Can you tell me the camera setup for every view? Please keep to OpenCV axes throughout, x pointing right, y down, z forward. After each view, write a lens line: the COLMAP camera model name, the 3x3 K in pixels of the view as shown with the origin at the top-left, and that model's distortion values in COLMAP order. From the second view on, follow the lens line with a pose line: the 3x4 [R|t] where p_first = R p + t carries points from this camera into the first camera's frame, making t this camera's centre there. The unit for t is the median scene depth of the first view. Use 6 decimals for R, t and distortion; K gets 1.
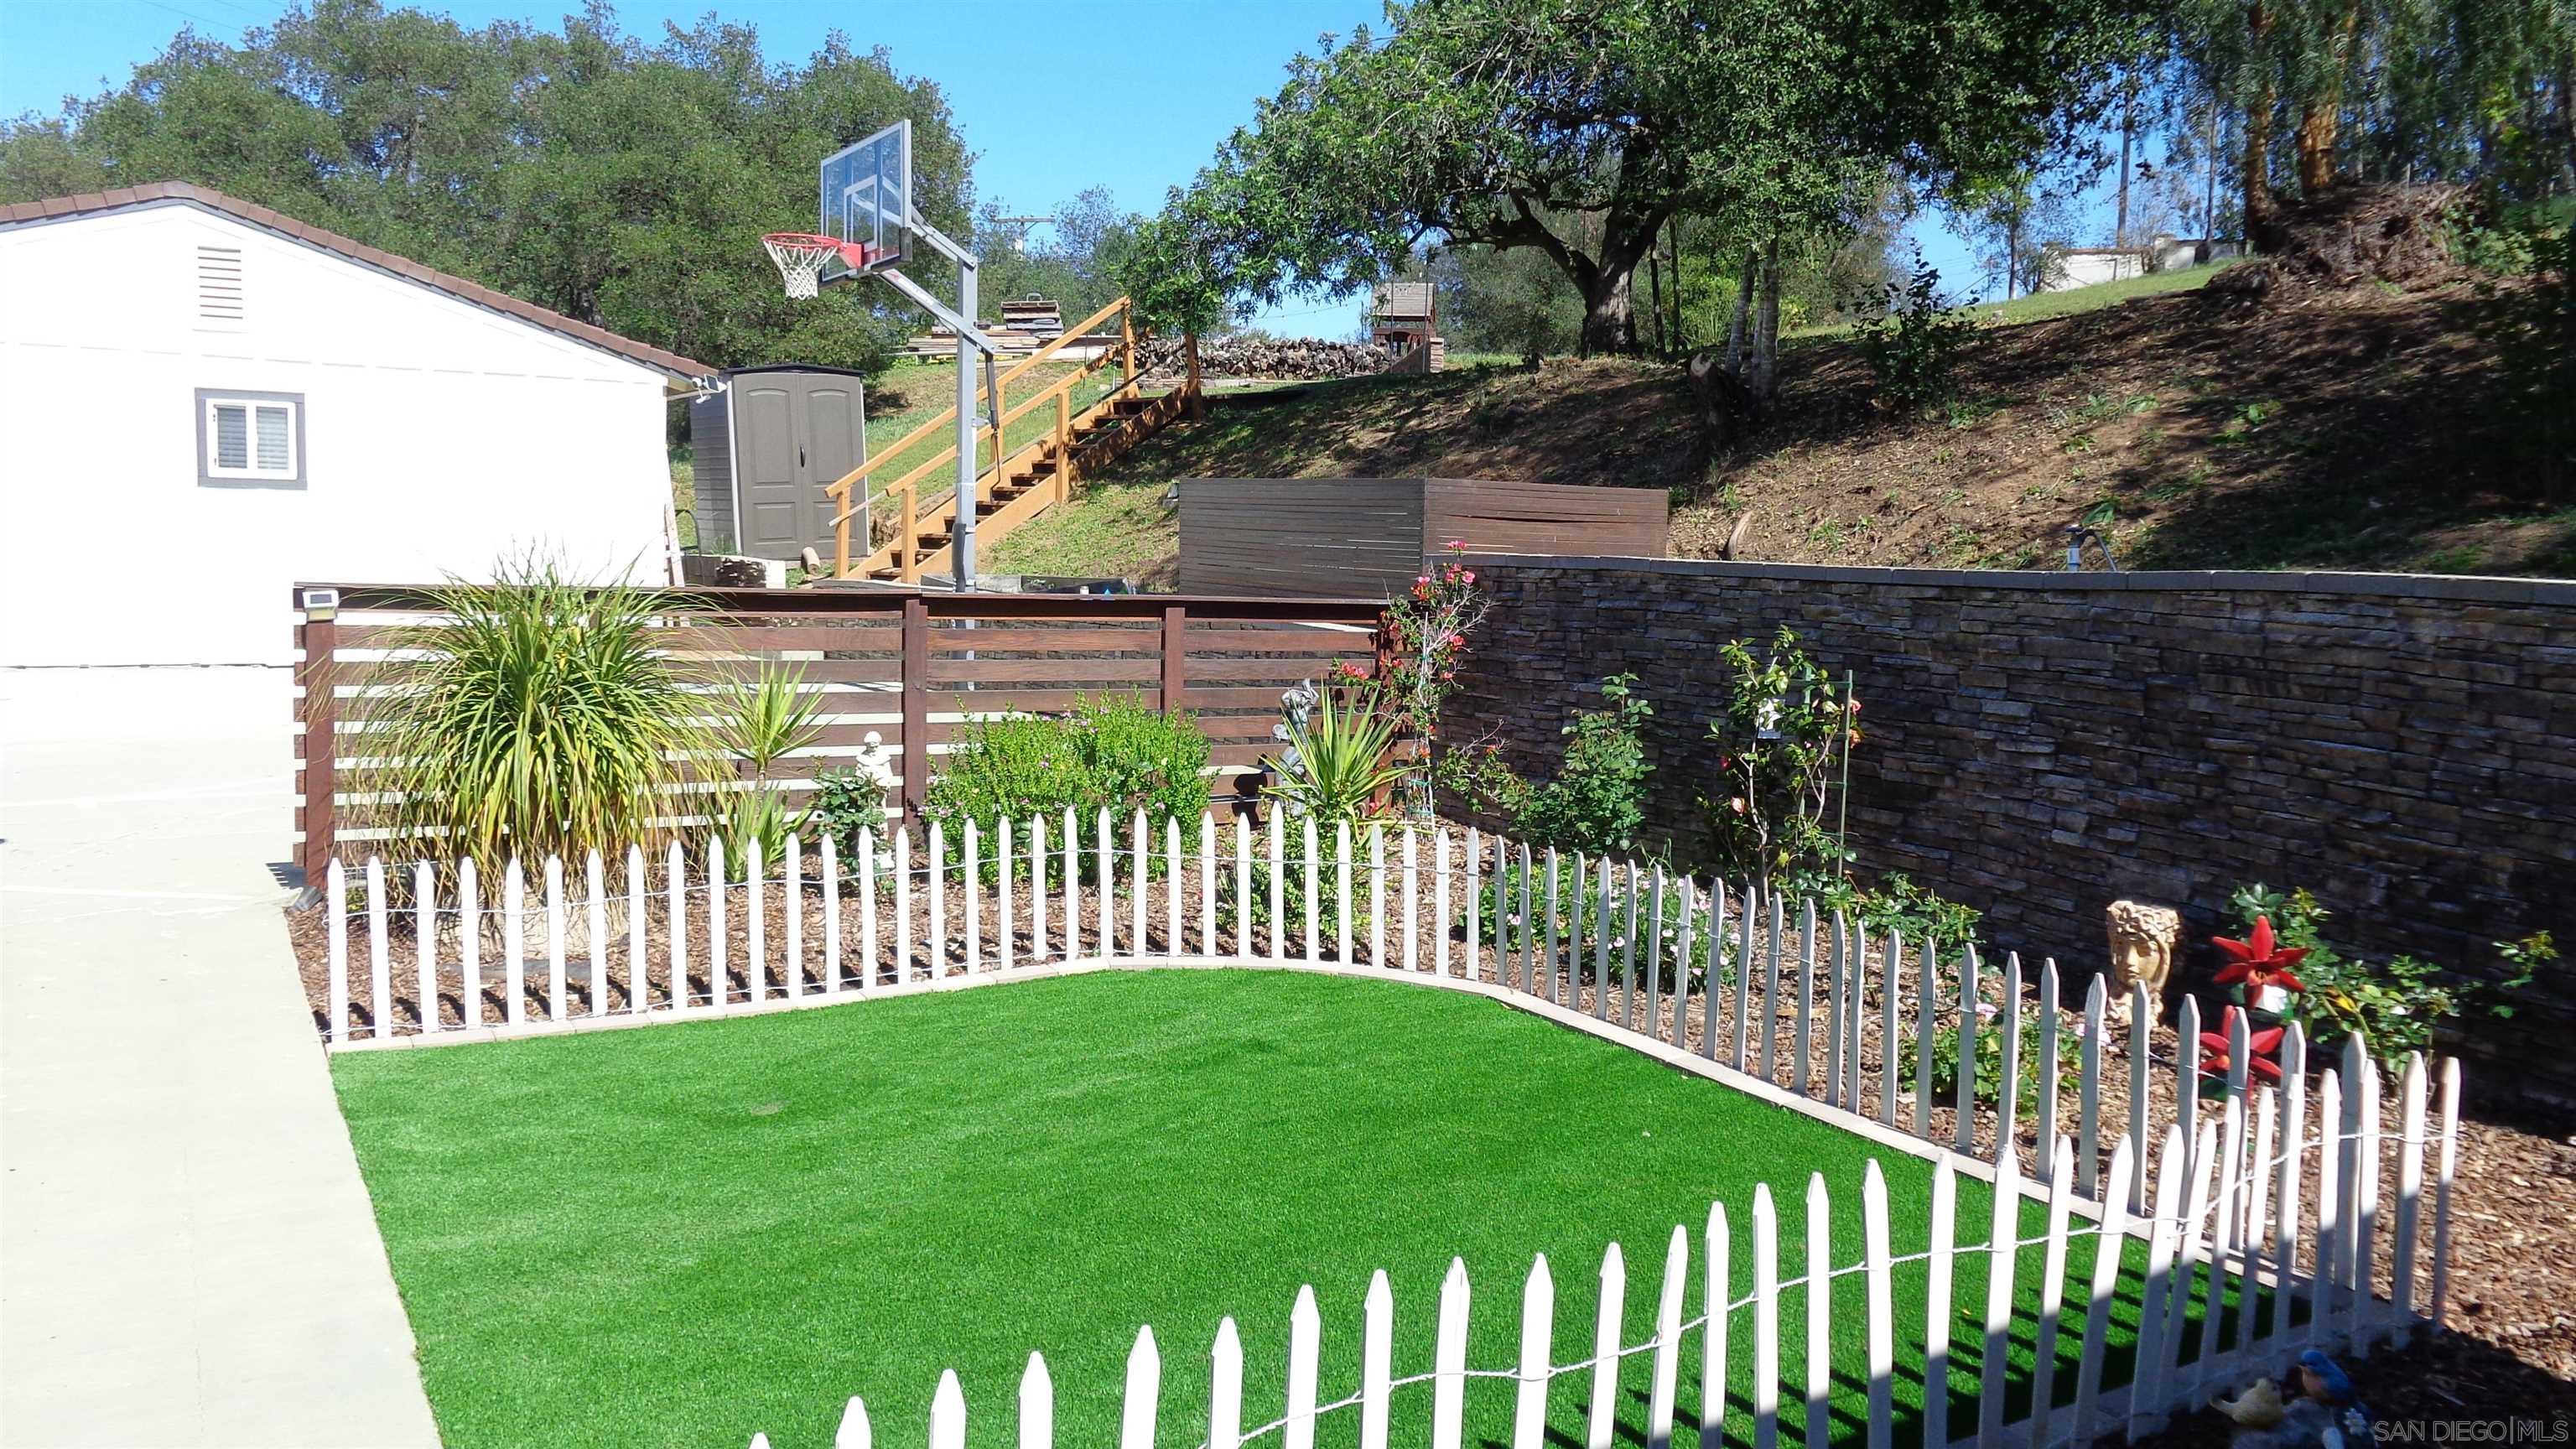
lens RADIAL K [[1921.5, 0, 1289.0], [0, 1921.5, 725.5], [0, 0, 1]] dist [0.003322, 0.000317]
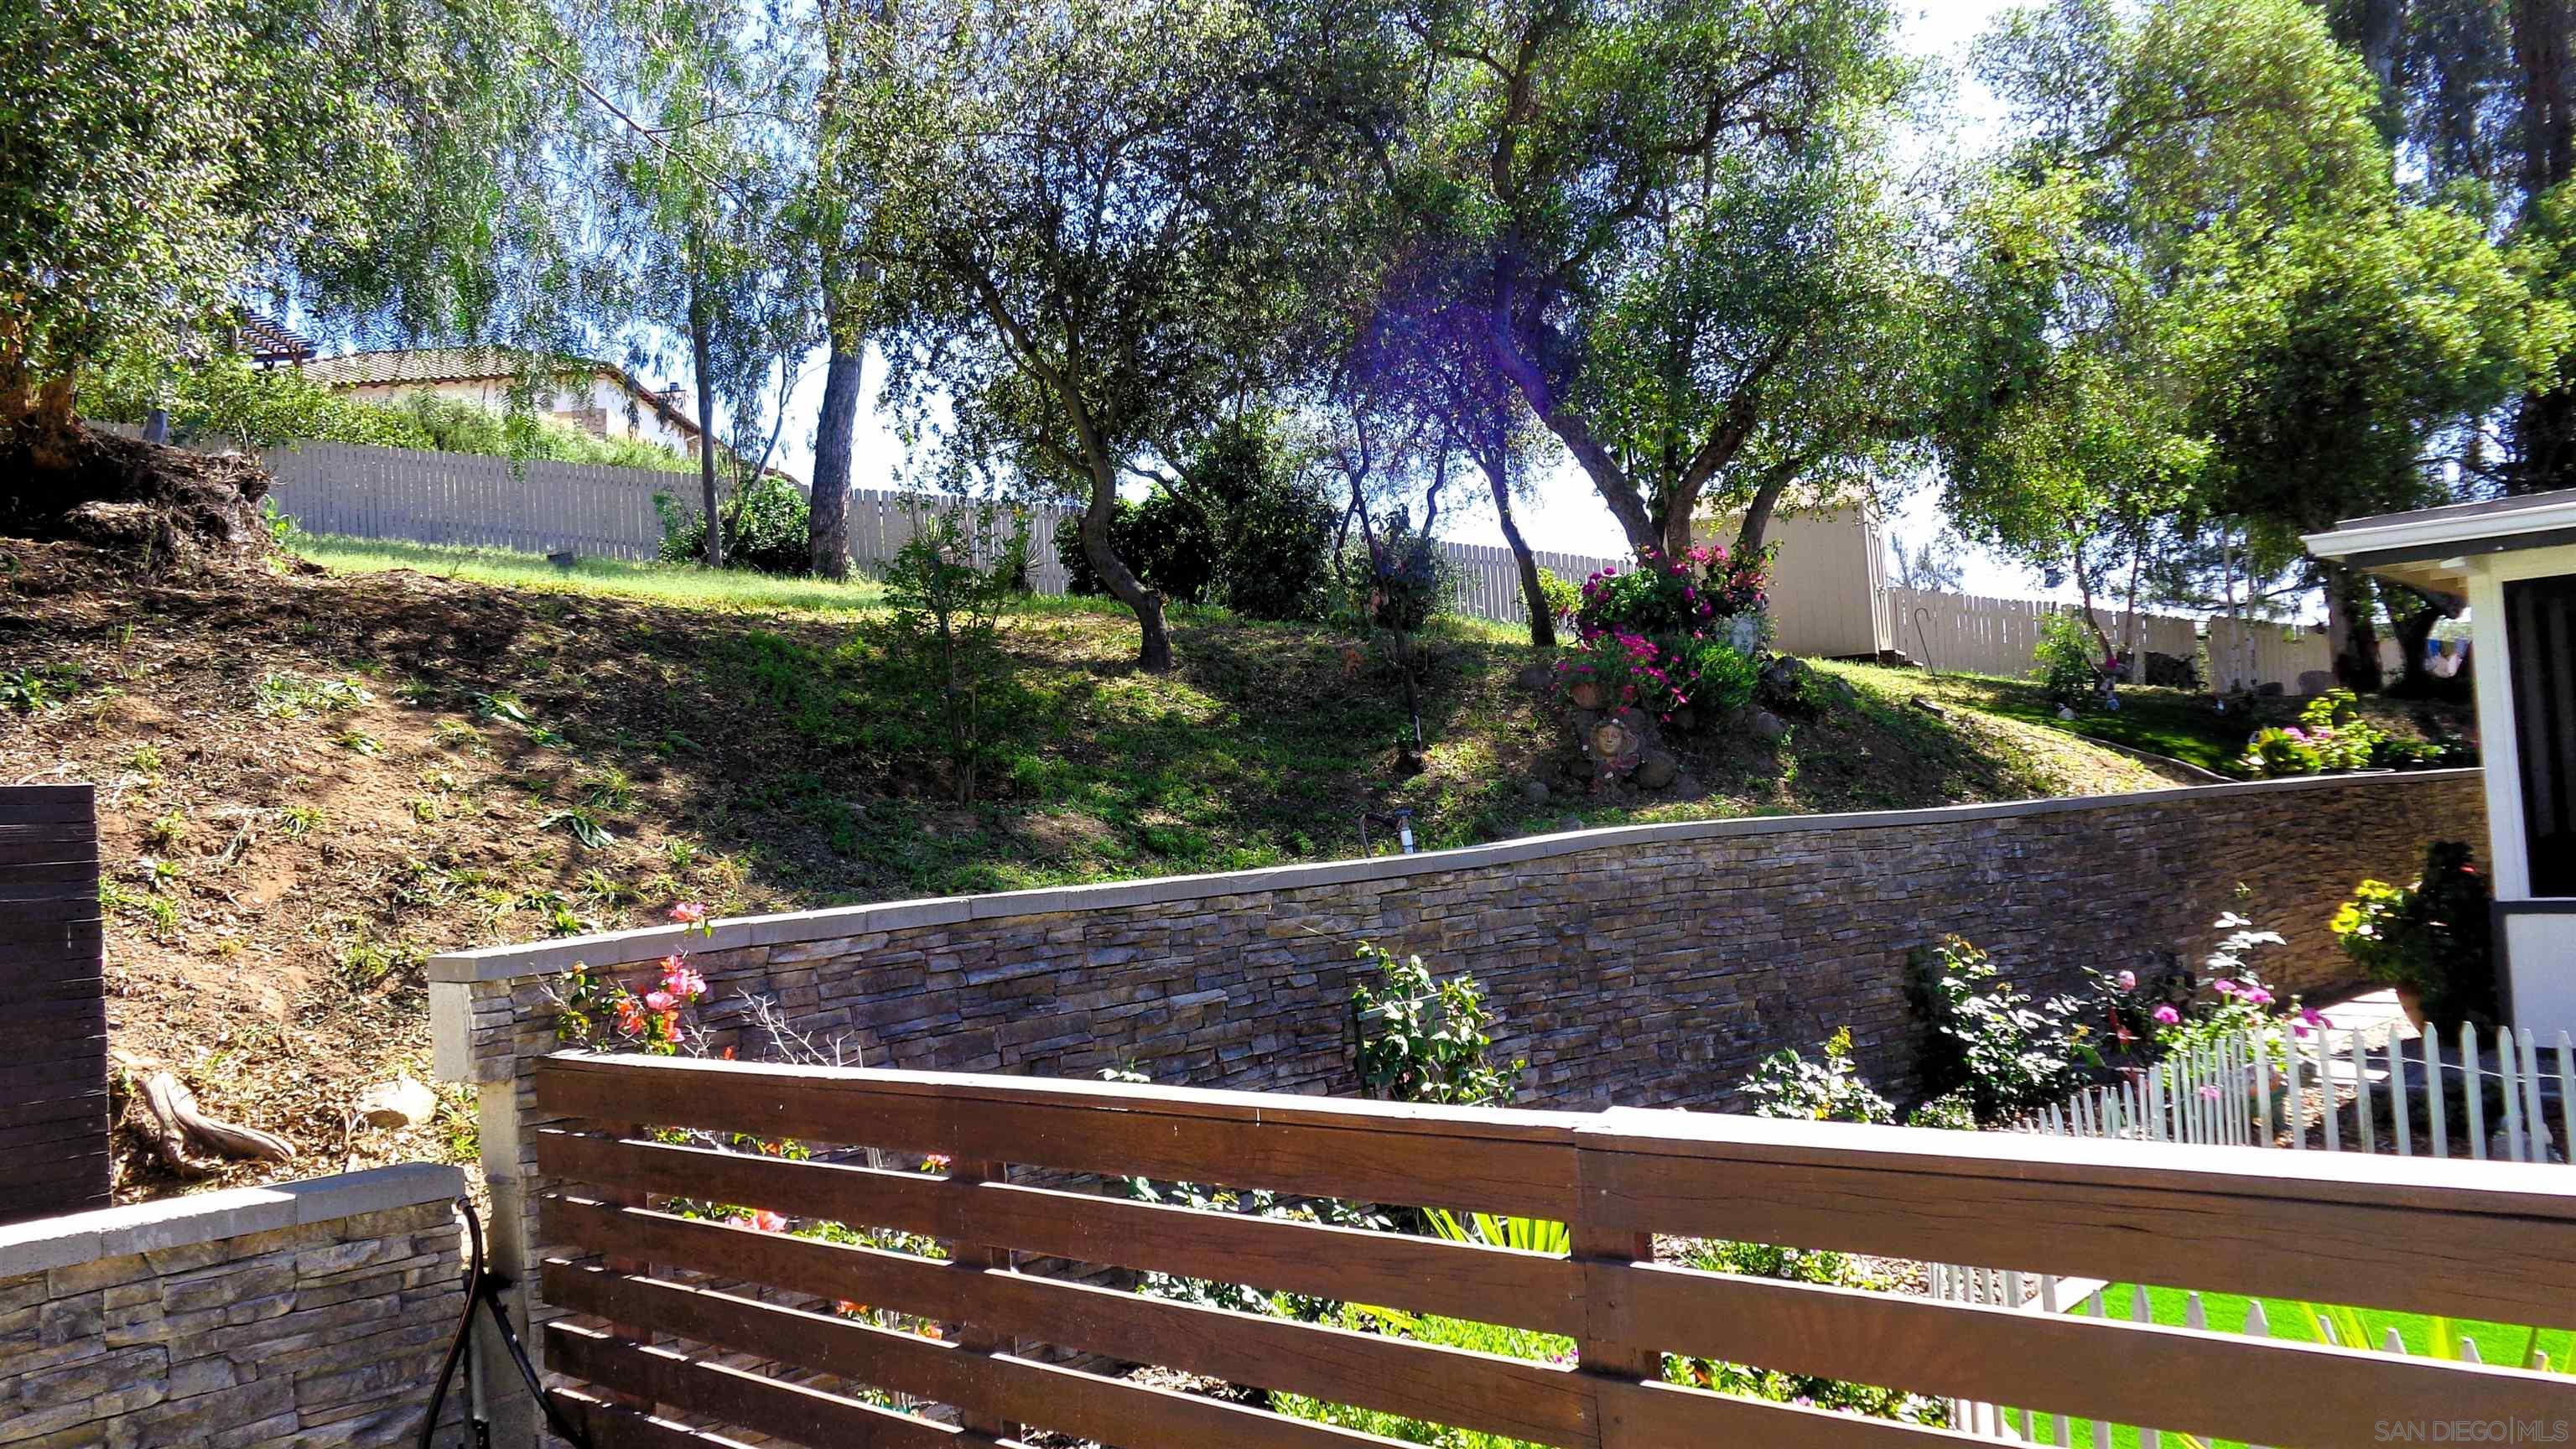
lens RADIAL K [[1931.9, 0, 1287.2], [0, 1931.9, 722.2], [0, 0, 1]] dist [-0.002680, -0.009803]
pose [[-0.307315, 0.037346, 0.950875, -0.396856], [0.148770, 0.988829, 0.009245, -0.120592], [-0.939907, 0.144302, -0.309438, 0.984985]]
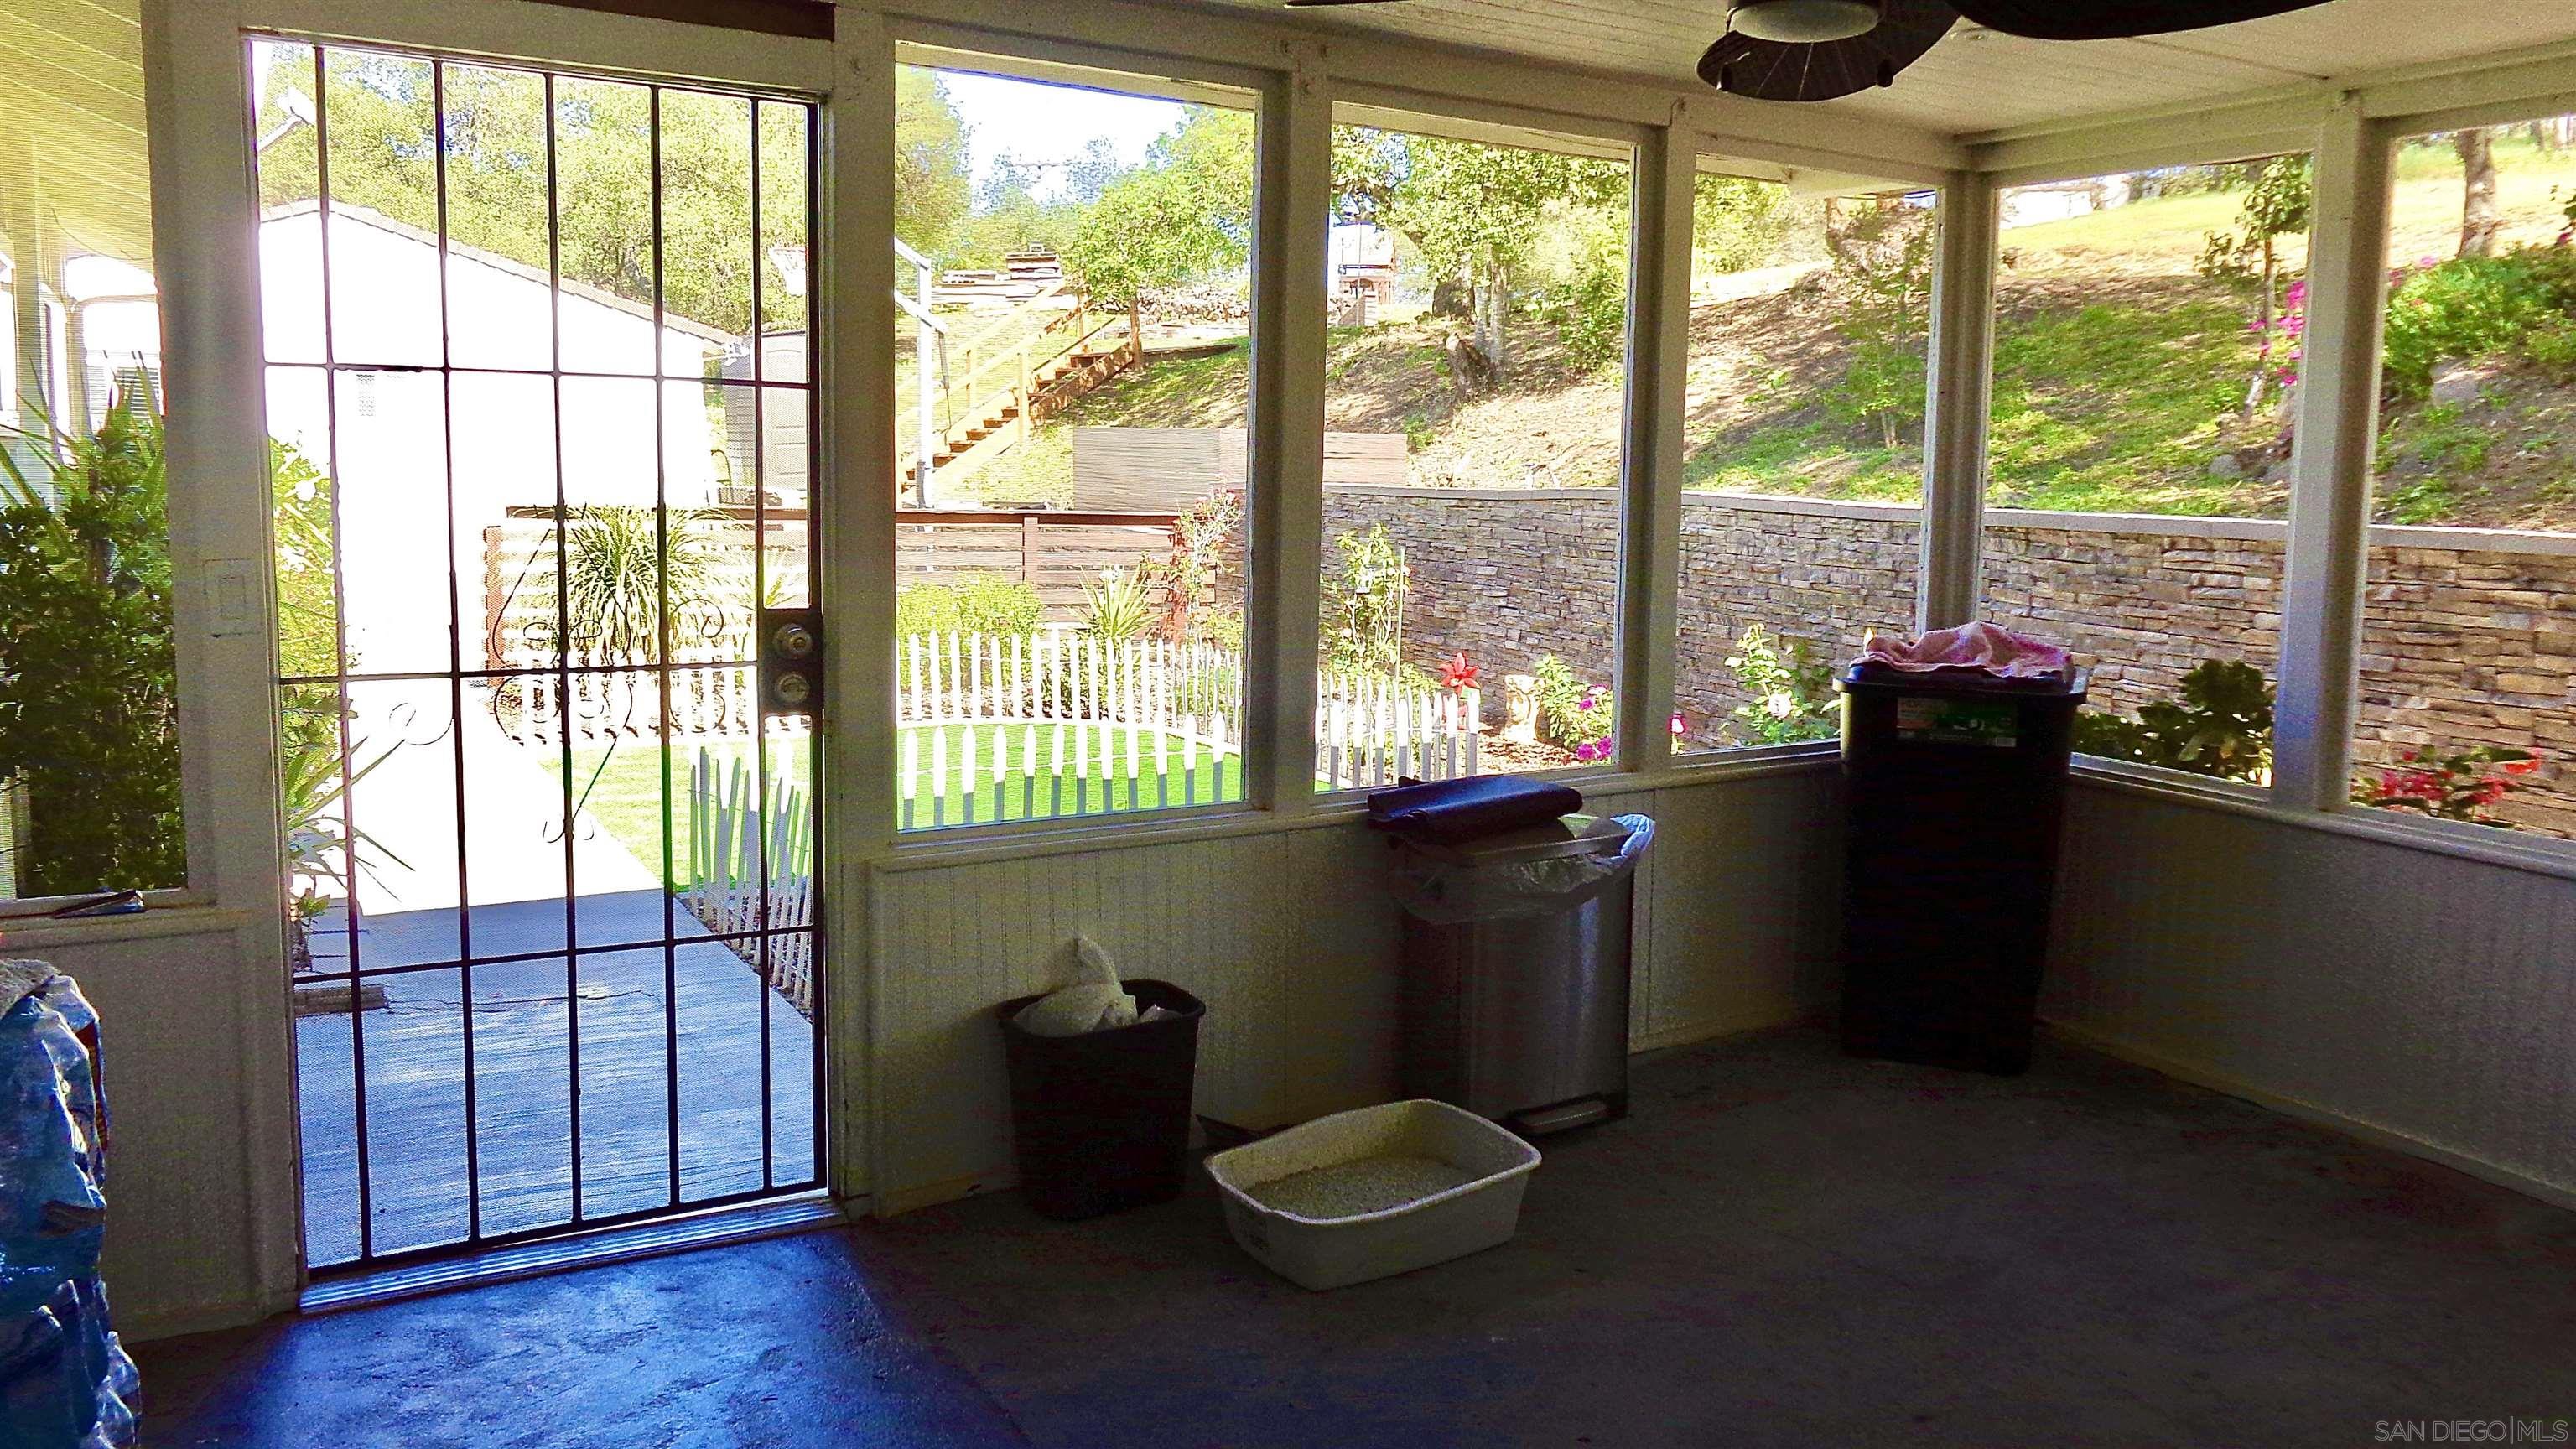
lens RADIAL K [[1921.5, 0, 1285.8], [0, 1921.5, 715.7], [0, 0, 1]] dist [0.003322, 0.000317]
pose [[0.999755, -0.004909, -0.021606, 0.166081], [0.005600, 0.999471, 0.032046, 0.045443], [0.021438, -0.032159, 0.999253, -0.500246]]
